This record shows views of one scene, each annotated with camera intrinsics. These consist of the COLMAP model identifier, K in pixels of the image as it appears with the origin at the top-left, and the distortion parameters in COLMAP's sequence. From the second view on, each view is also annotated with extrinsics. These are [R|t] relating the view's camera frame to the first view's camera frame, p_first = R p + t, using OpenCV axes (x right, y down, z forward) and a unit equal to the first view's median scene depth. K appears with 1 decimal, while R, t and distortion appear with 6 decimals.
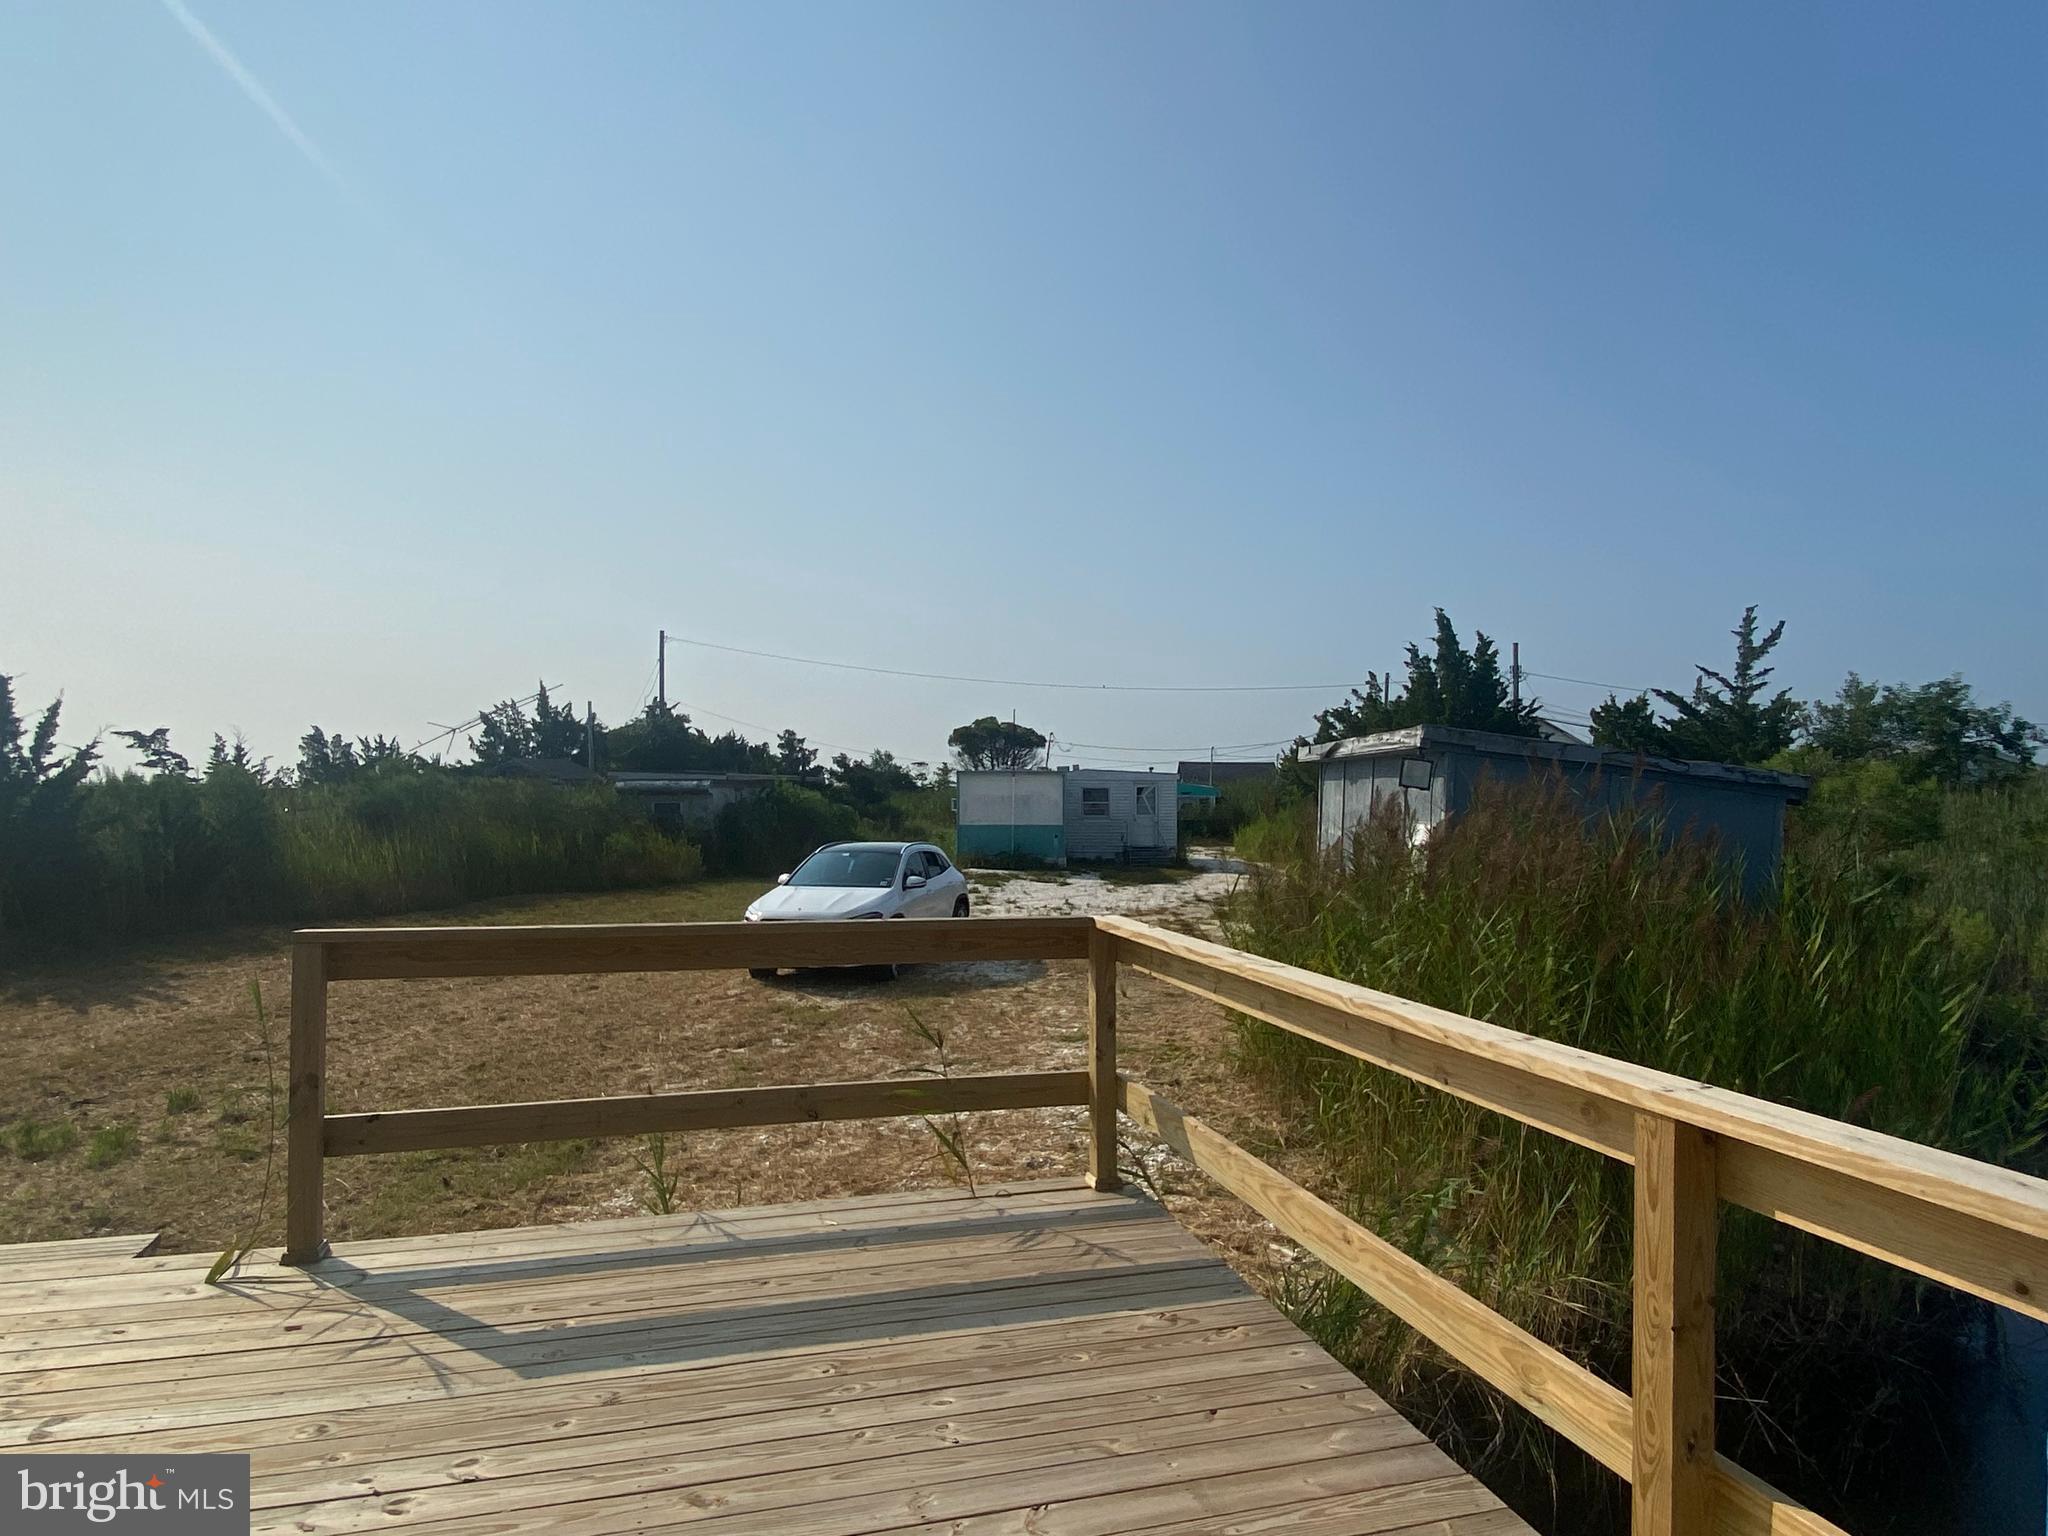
lens RADIAL K [[1204.8, 0, 1024.0], [0, 1204.8, 768.0], [0, 0, 1]] dist [0.000422, -0.000002]
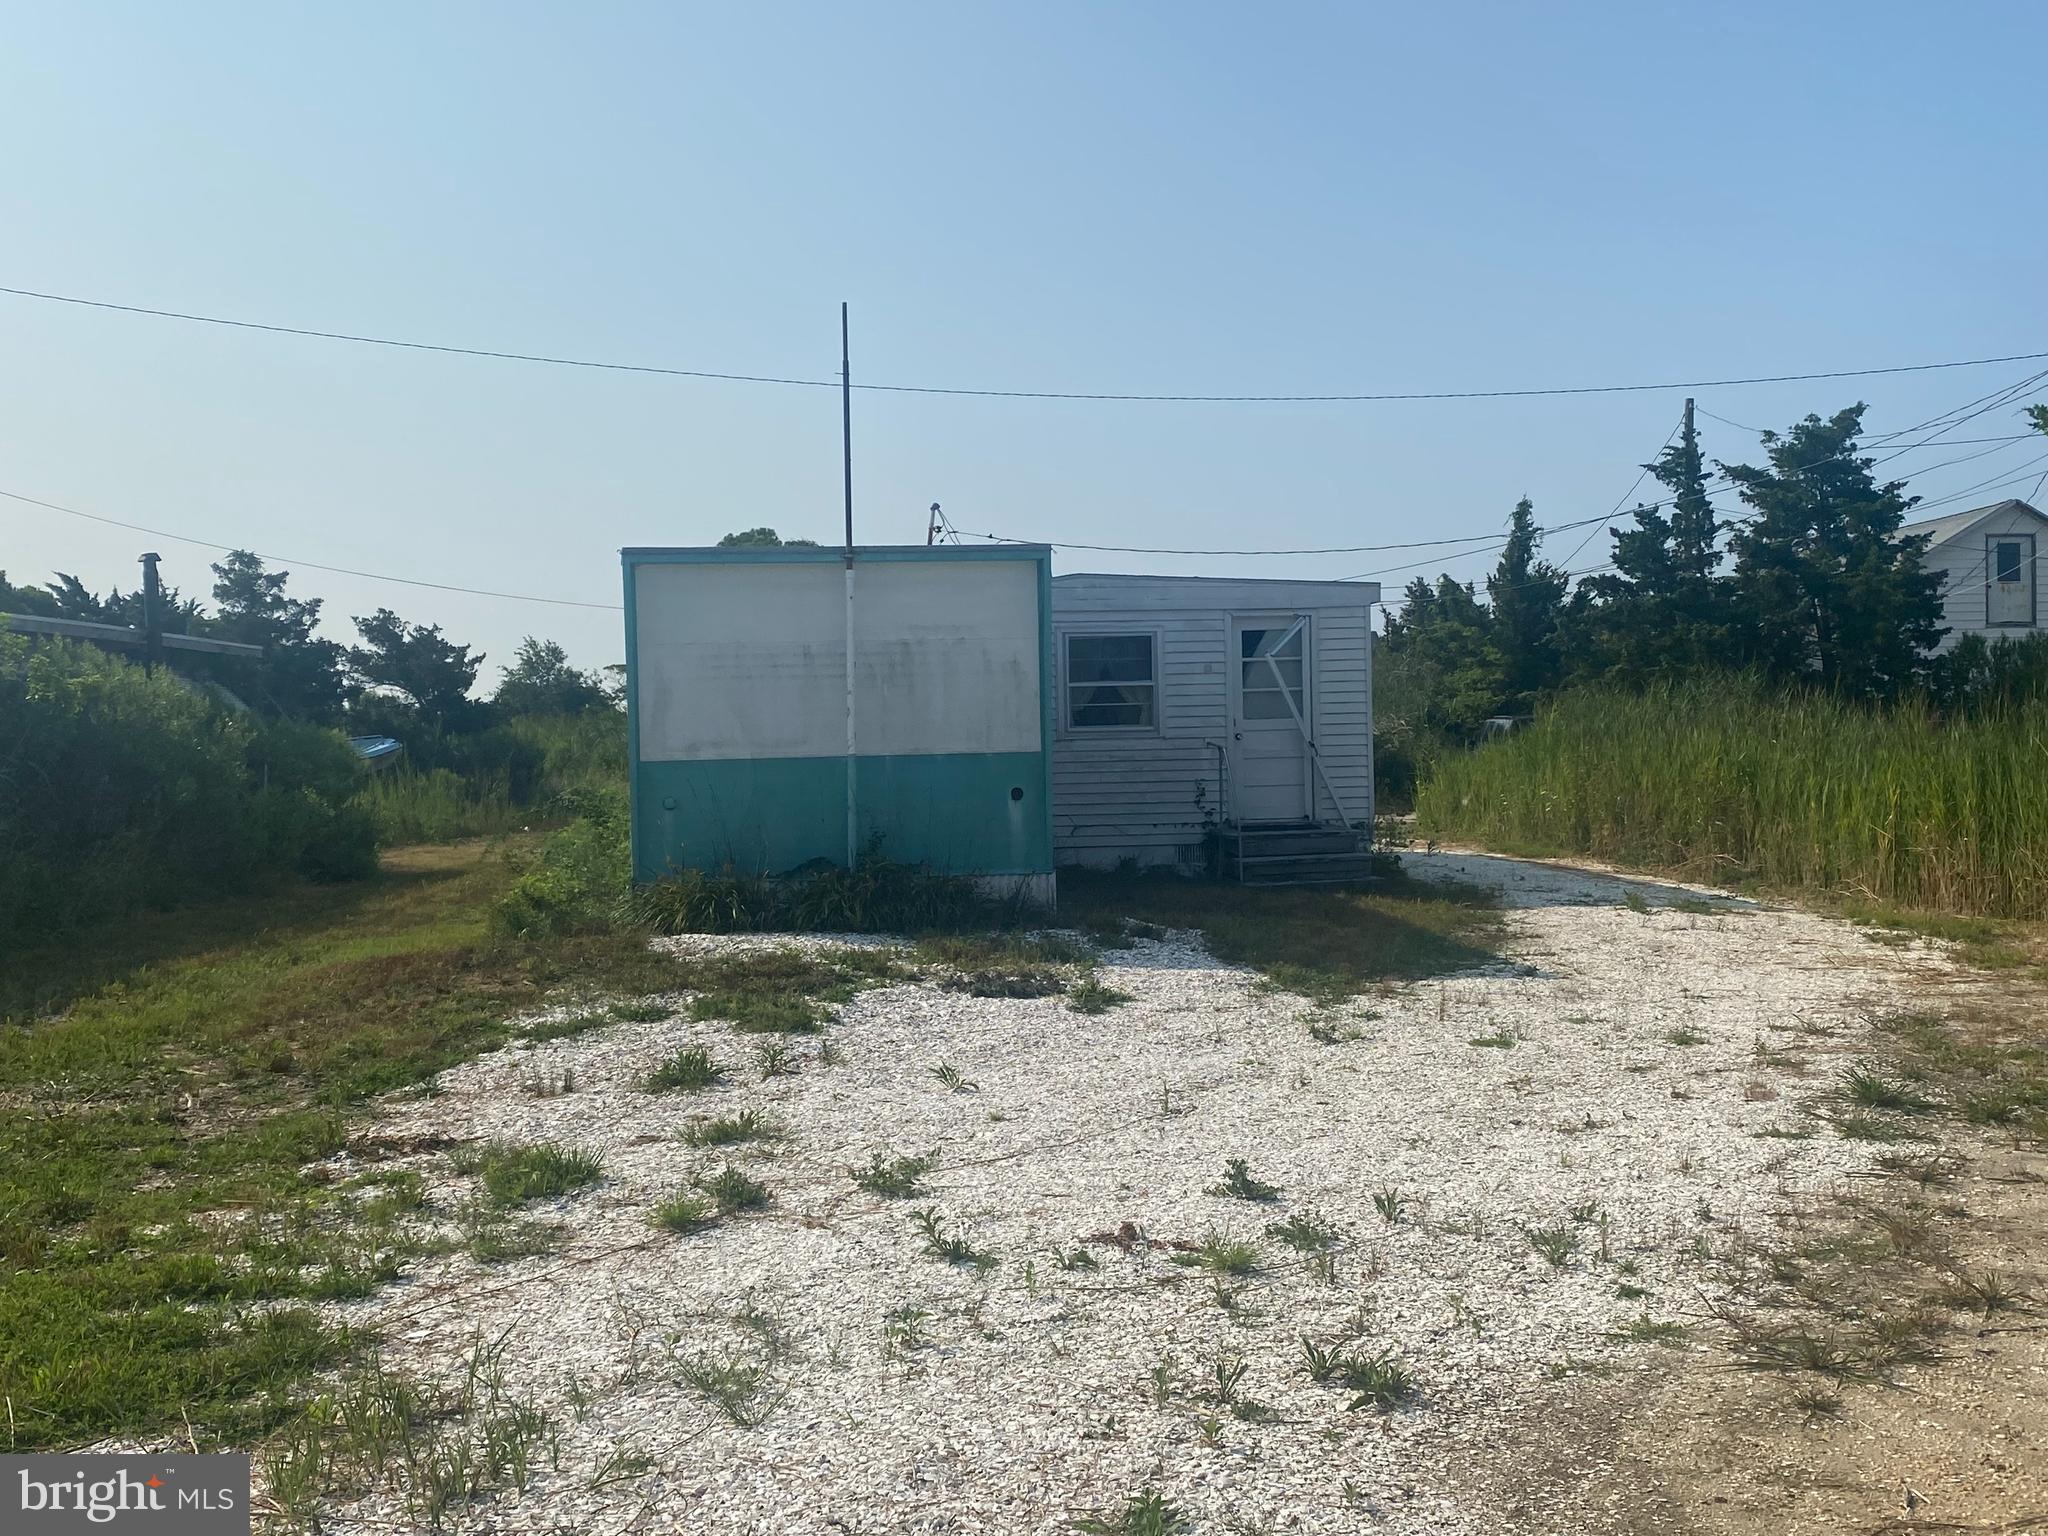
lens RADIAL K [[2079.7, 0, 1024.0], [0, 2079.7, 768.0], [0, 0, 1]] dist [-0.001040, -0.002477]
pose [[0.995248, -0.027083, 0.093528, -0.007984], [0.023553, 0.998976, 0.038638, 0.019124], [-0.094478, -0.036251, 0.994867, 0.313205]]
